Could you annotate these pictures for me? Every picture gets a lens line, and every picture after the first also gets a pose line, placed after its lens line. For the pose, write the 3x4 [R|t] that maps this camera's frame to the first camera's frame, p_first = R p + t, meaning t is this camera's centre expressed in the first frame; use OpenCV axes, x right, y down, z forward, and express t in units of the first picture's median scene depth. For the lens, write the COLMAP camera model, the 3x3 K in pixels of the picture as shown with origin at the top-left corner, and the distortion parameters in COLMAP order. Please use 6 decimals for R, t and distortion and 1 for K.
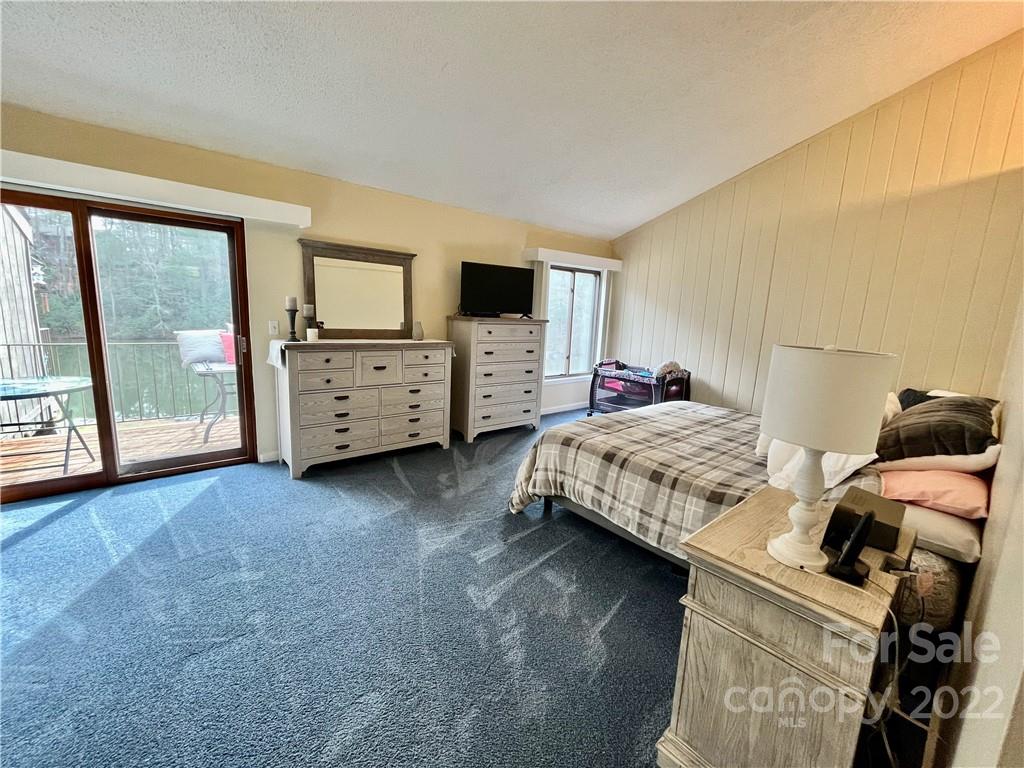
lens RADIAL K [[411.3, 0, 509.9], [0, 411.3, 383.5], [0, 0, 1]] dist [-0.002169, -0.000376]
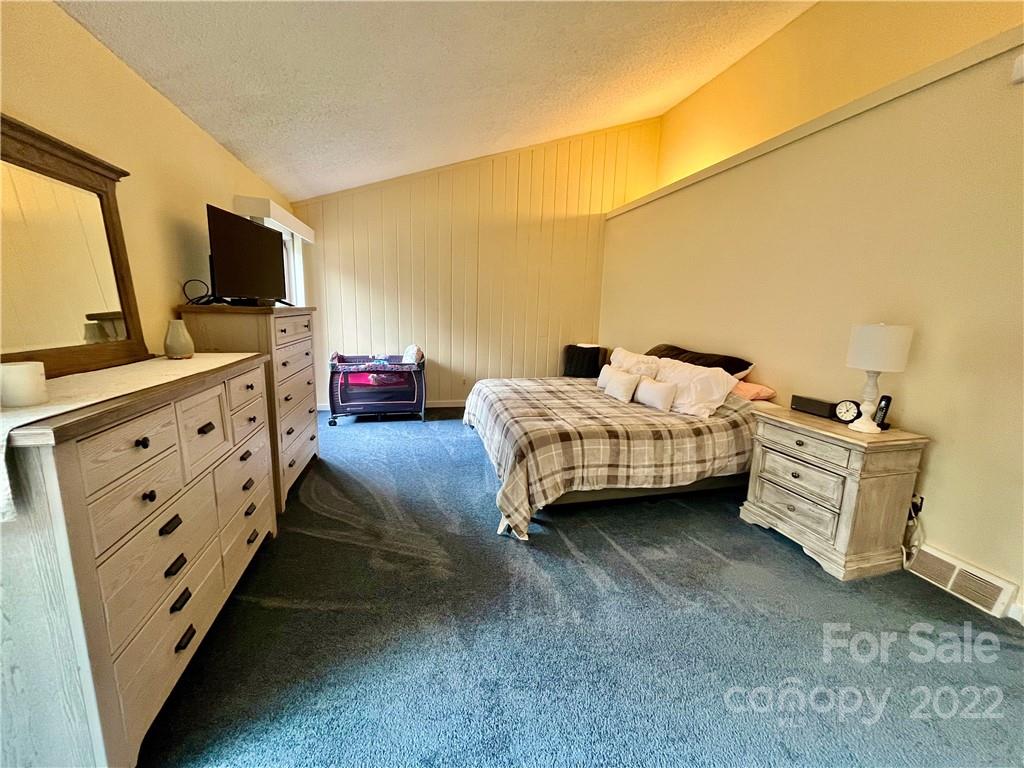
lens RADIAL K [[411.3, 0, 509.9], [0, 411.3, 383.5], [0, 0, 1]] dist [-0.002169, -0.000376]
pose [[0.443069, -0.190536, 0.876006, -0.708616], [0.141024, 0.979801, 0.141785, -0.131161], [-0.885326, 0.060717, 0.460989, 0.629519]]
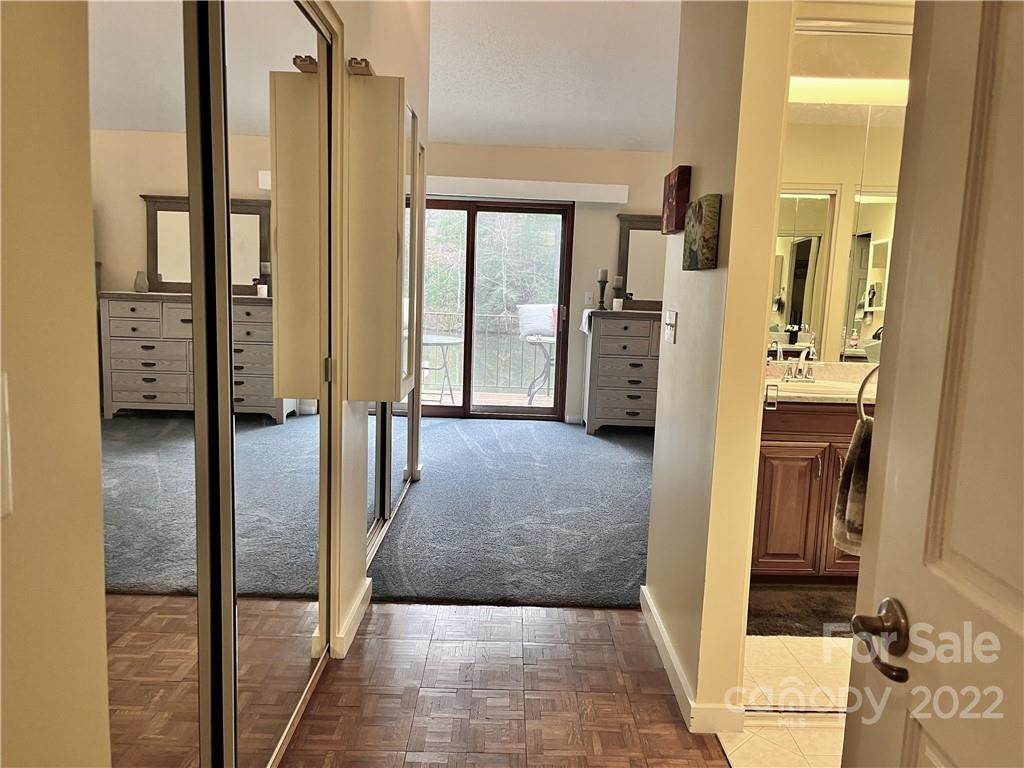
lens RADIAL K [[777.0, 0, 512.0], [0, 777.0, 384.0], [0, 0, 1]] dist [0.060446, -0.076384]
pose [[0.769672, 0.063796, -0.635244, 0.600527], [-0.101661, 0.994546, -0.023295, 0.161072], [0.630294, 0.082509, 0.771960, -0.706261]]
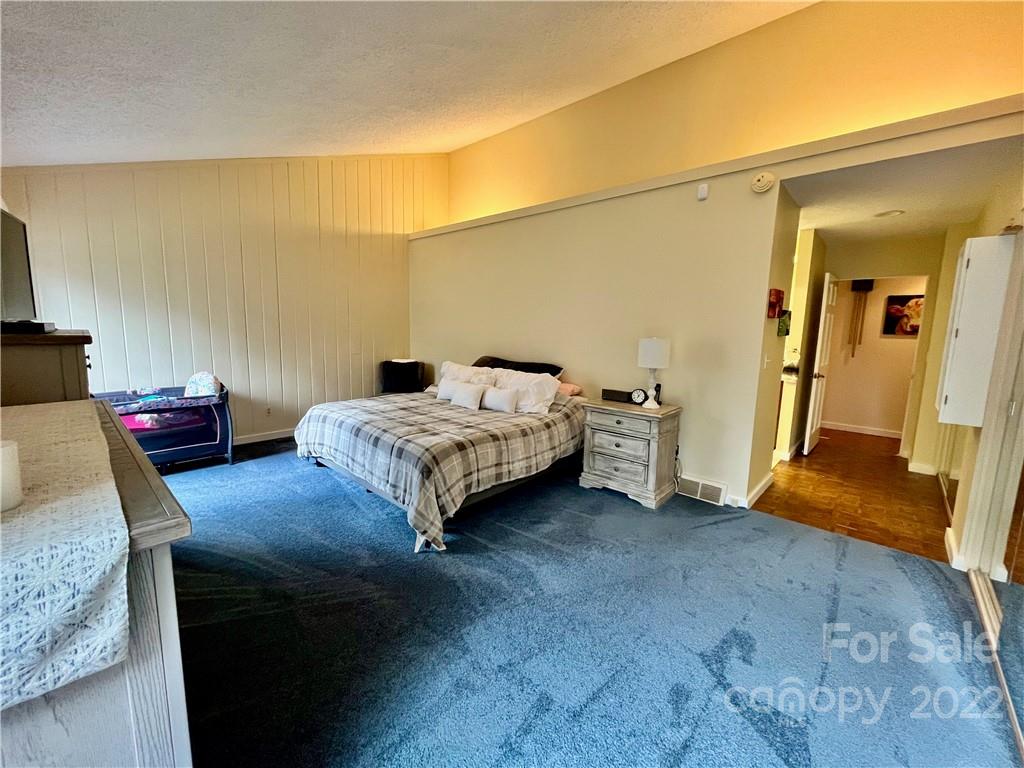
lens RADIAL K [[411.3, 0, 509.9], [0, 411.3, 383.5], [0, 0, 1]] dist [-0.002169, -0.000376]
pose [[-0.122981, -0.181705, 0.975633, -0.840109], [0.139722, 0.970133, 0.198293, -0.199076], [-0.982524, 0.160704, -0.093919, 0.904613]]
